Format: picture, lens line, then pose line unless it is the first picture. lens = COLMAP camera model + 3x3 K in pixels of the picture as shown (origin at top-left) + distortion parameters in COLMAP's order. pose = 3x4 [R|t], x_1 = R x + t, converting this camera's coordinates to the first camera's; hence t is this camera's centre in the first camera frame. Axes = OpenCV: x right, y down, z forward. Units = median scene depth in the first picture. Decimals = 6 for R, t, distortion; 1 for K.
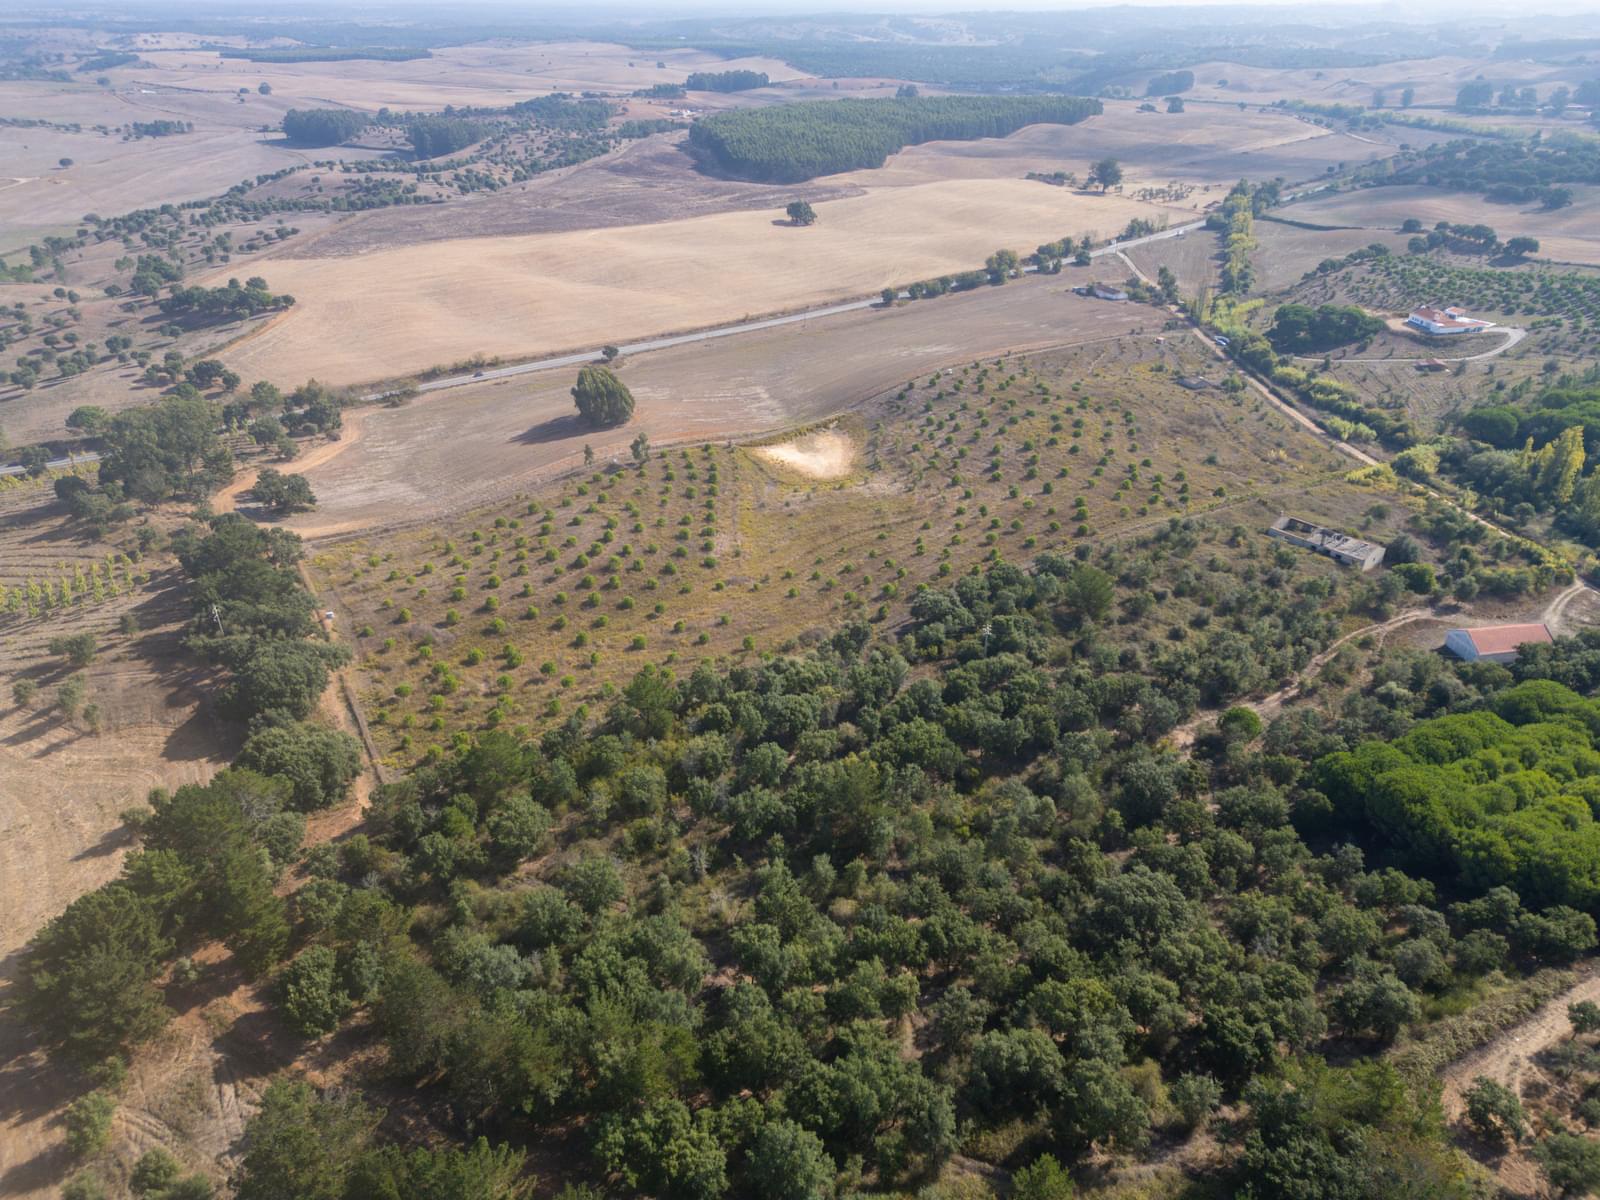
lens RADIAL K [[1116.2, 0, 801.3], [0, 1116.2, 600.9], [0, 0, 1]] dist [0.077039, -0.076958]
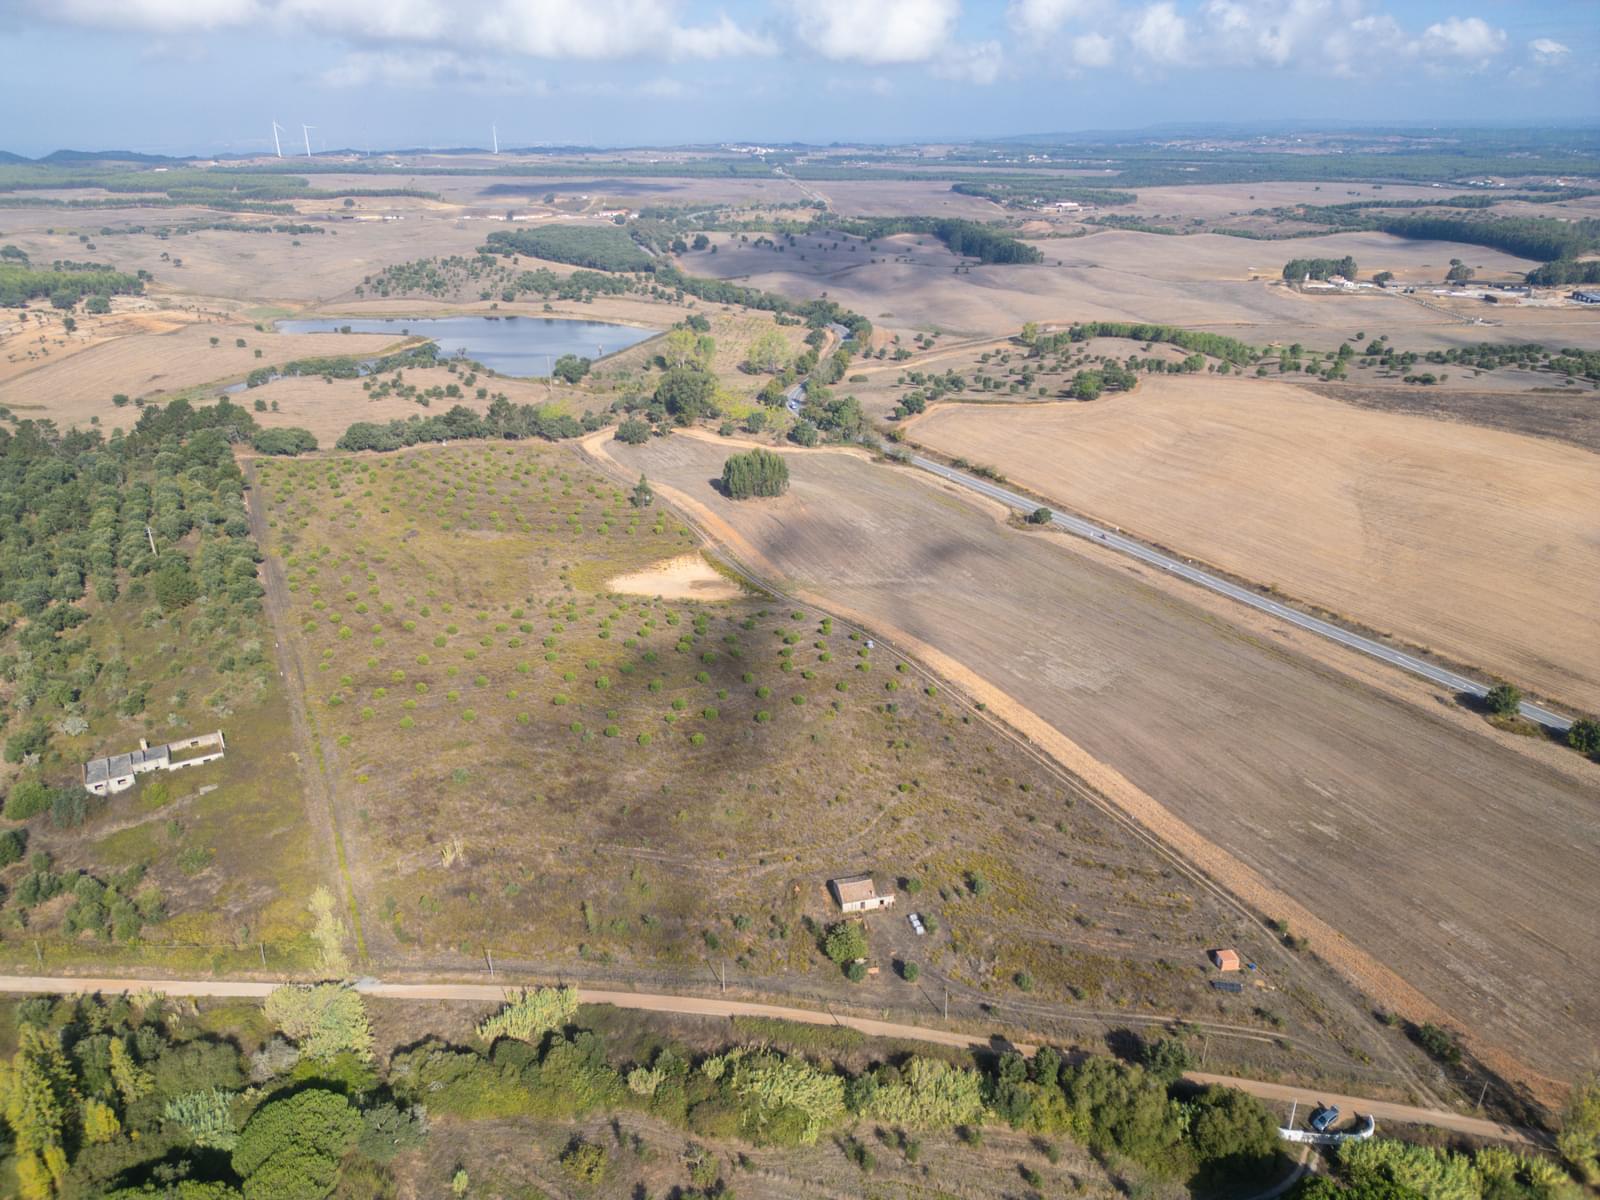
lens RADIAL K [[1115.7, 0, 800.0], [0, 1115.7, 600.0], [0, 0, 1]] dist [0.070463, -0.064221]
pose [[-0.152755, 0.389875, -0.908110, 0.636776], [-0.467917, 0.780836, 0.413943, -0.413231], [0.870471, 0.488152, 0.063153, 0.750896]]
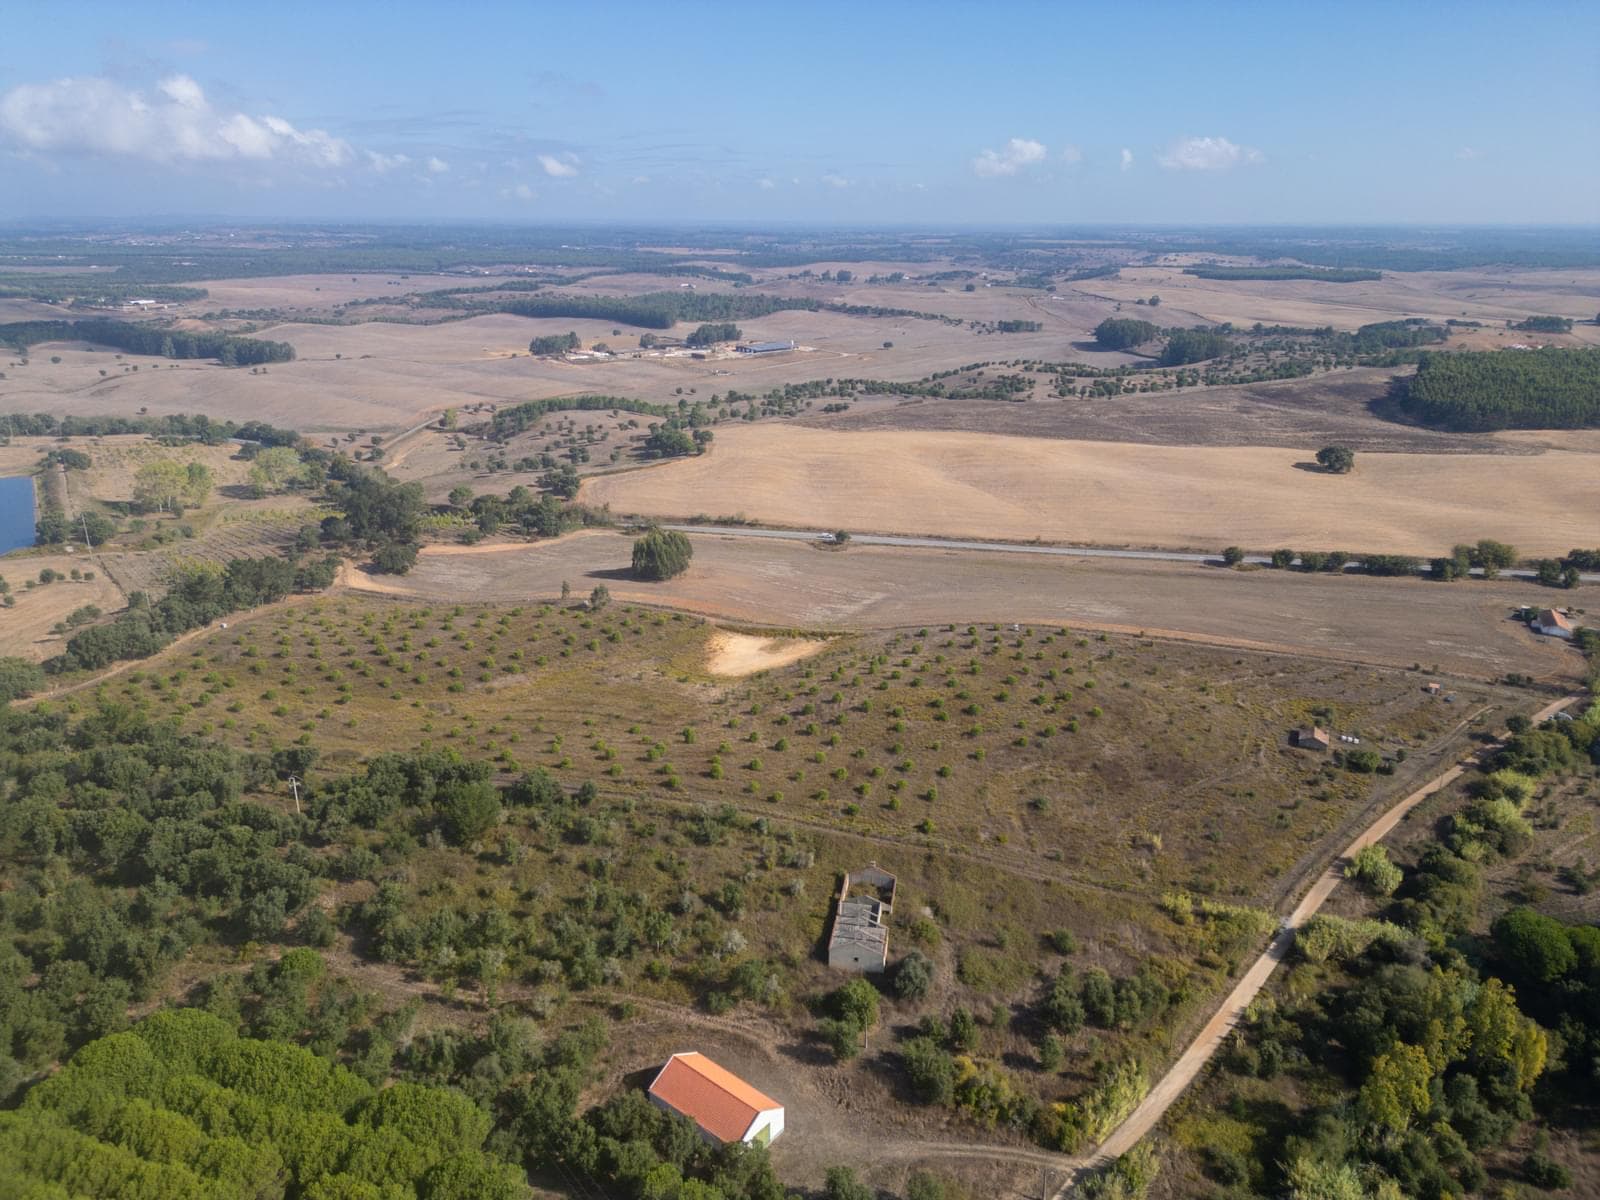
lens RADIAL K [[1116.2, 0, 801.3], [0, 1116.2, 600.9], [0, 0, 1]] dist [0.077039, -0.076958]
pose [[0.662498, 0.246084, -0.707488, 0.522453], [-0.359427, 0.933096, -0.012013, -0.128451], [0.657197, 0.262249, 0.706624, 0.228025]]
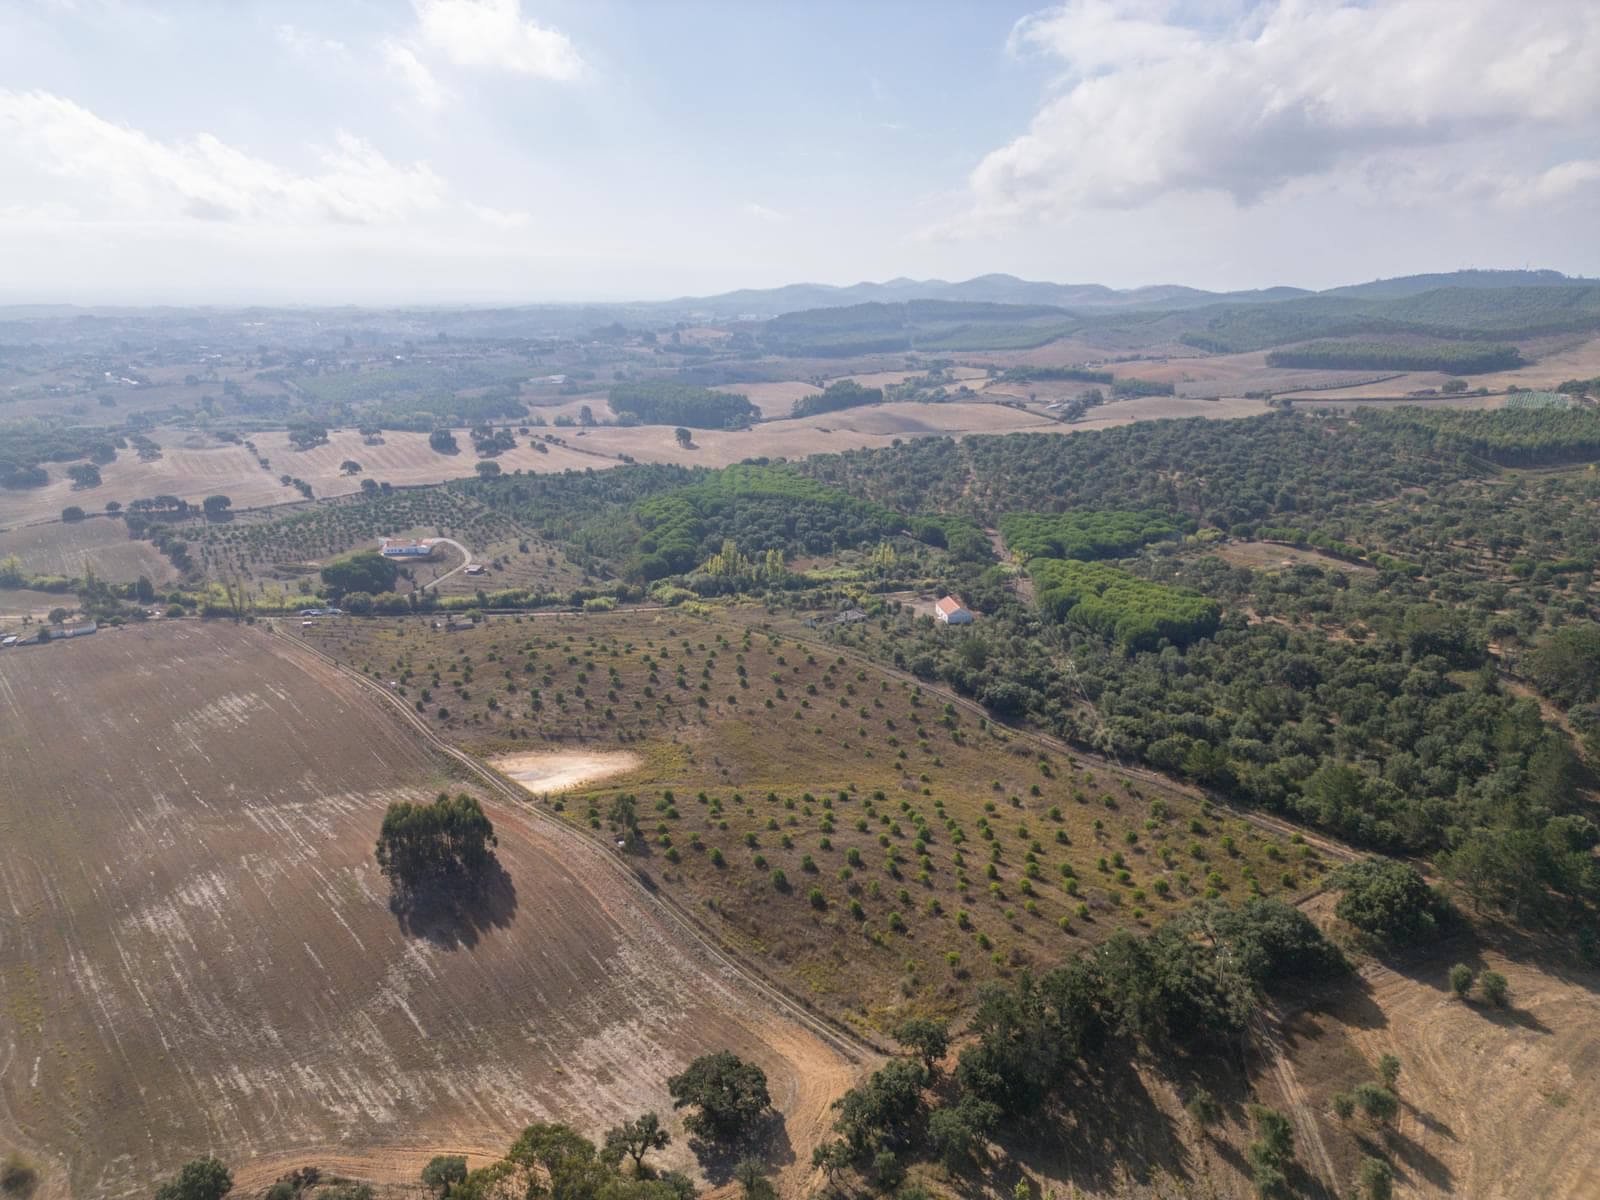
lens RADIAL K [[1116.2, 0, 801.3], [0, 1116.2, 600.9], [0, 0, 1]] dist [0.077039, -0.076958]
pose [[0.006437, -0.261372, 0.965217, -0.580248], [0.476380, 0.849471, 0.226852, -0.256287], [-0.879216, 0.458349, 0.129981, 0.477804]]
